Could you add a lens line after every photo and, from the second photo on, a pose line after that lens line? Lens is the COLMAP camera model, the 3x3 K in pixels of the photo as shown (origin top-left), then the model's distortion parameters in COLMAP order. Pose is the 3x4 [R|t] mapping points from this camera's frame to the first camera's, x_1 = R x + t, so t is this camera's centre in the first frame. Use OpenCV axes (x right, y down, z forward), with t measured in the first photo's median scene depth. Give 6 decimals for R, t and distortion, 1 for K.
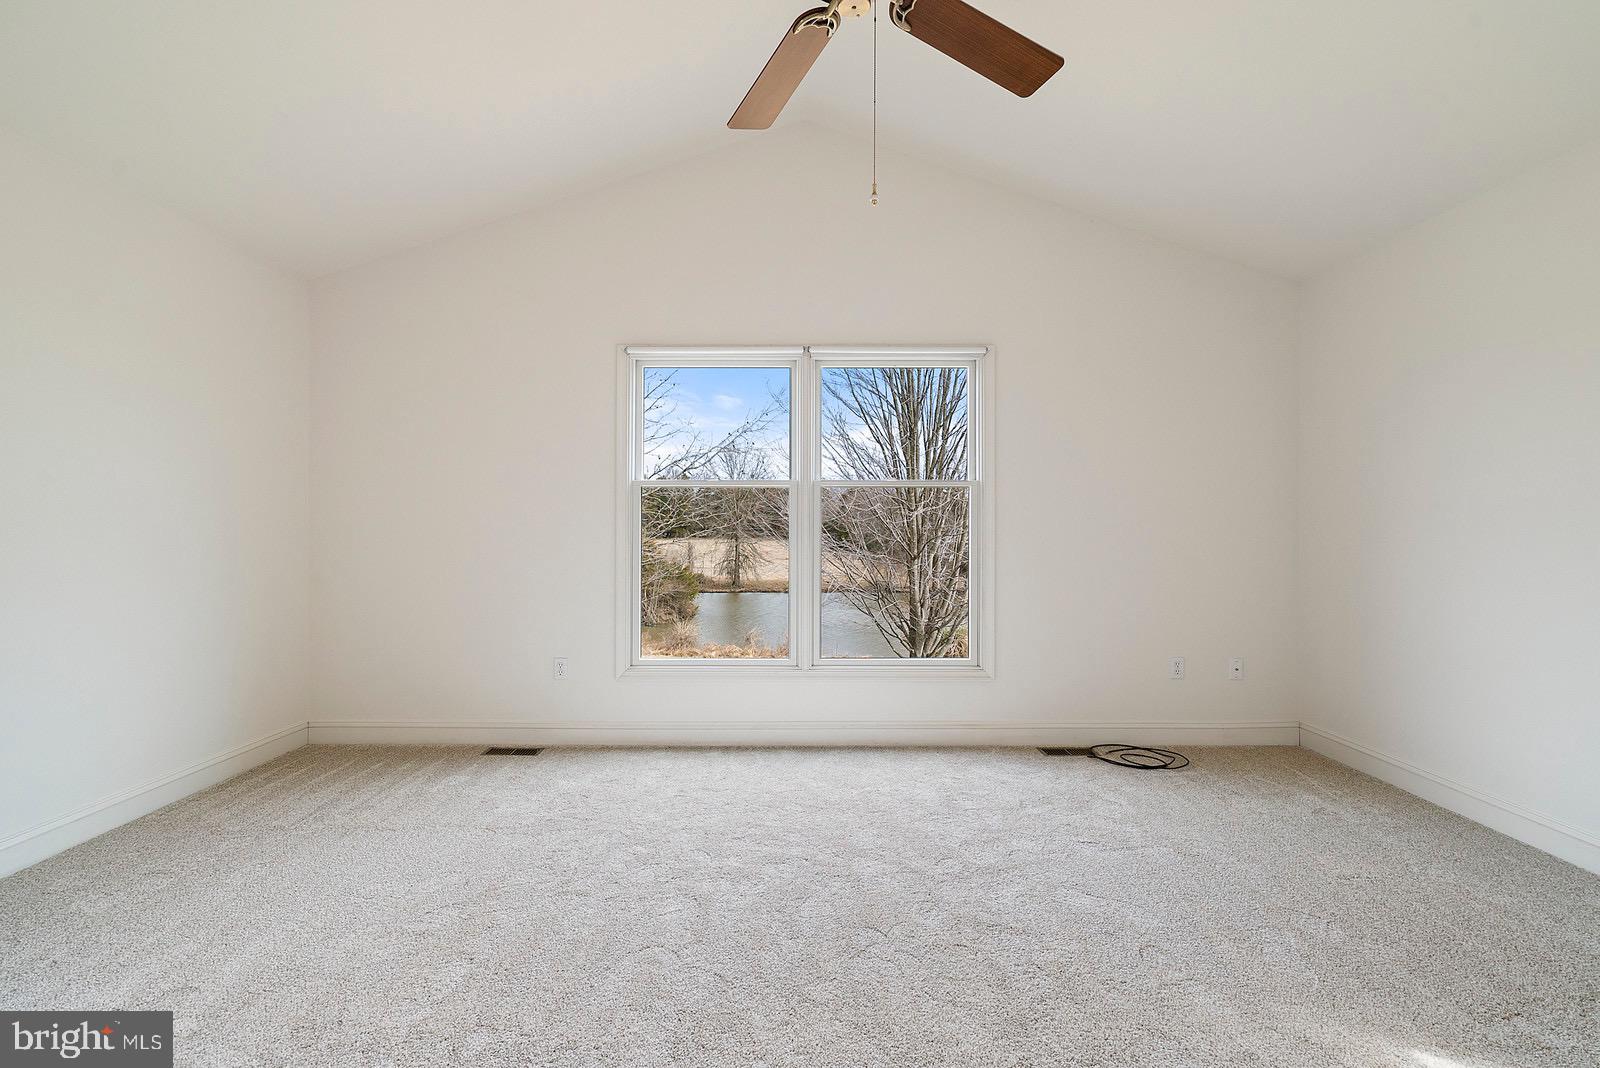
lens RADIAL K [[742.8, 0, 798.4], [0, 742.8, 532.9], [0, 0, 1]] dist [0.001719, -0.000475]
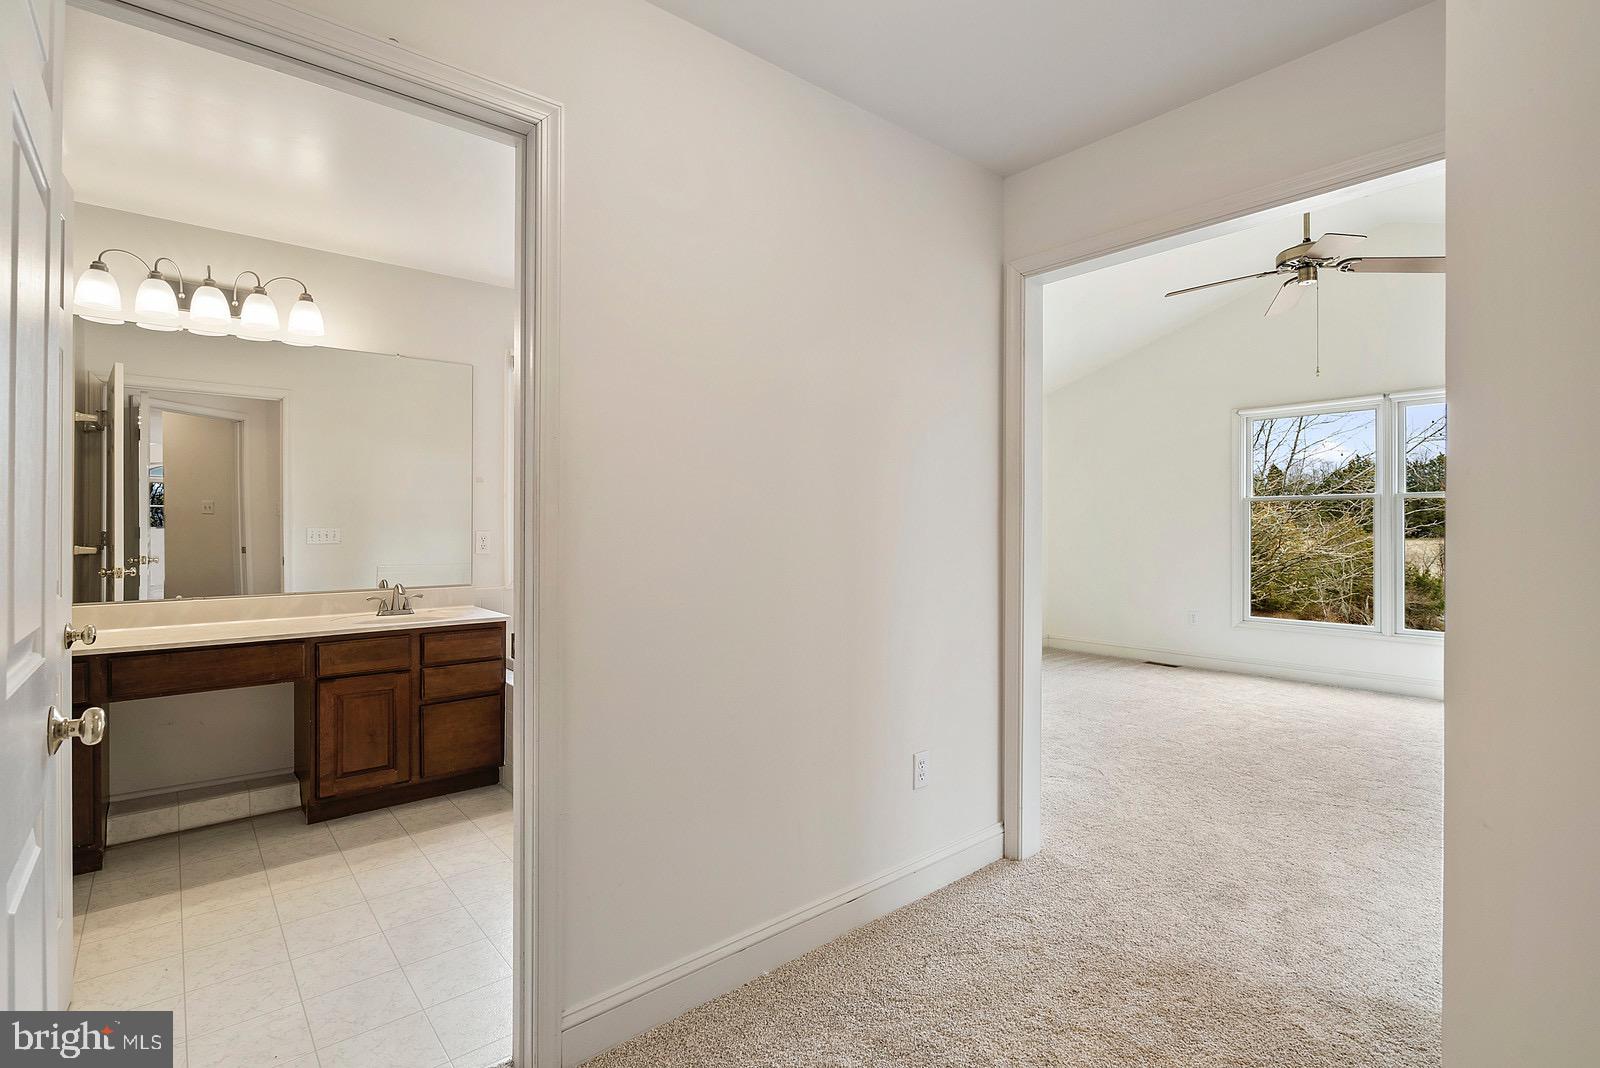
lens RADIAL K [[742.8, 0, 797.7], [0, 742.8, 526.9], [0, 0, 1]] dist [0.001719, -0.000475]
pose [[0.649512, 0.000981, -0.760351, 0.338341], [-0.001161, 0.999999, 0.000298, -0.009926], [0.760351, 0.000689, 0.649512, -0.673351]]
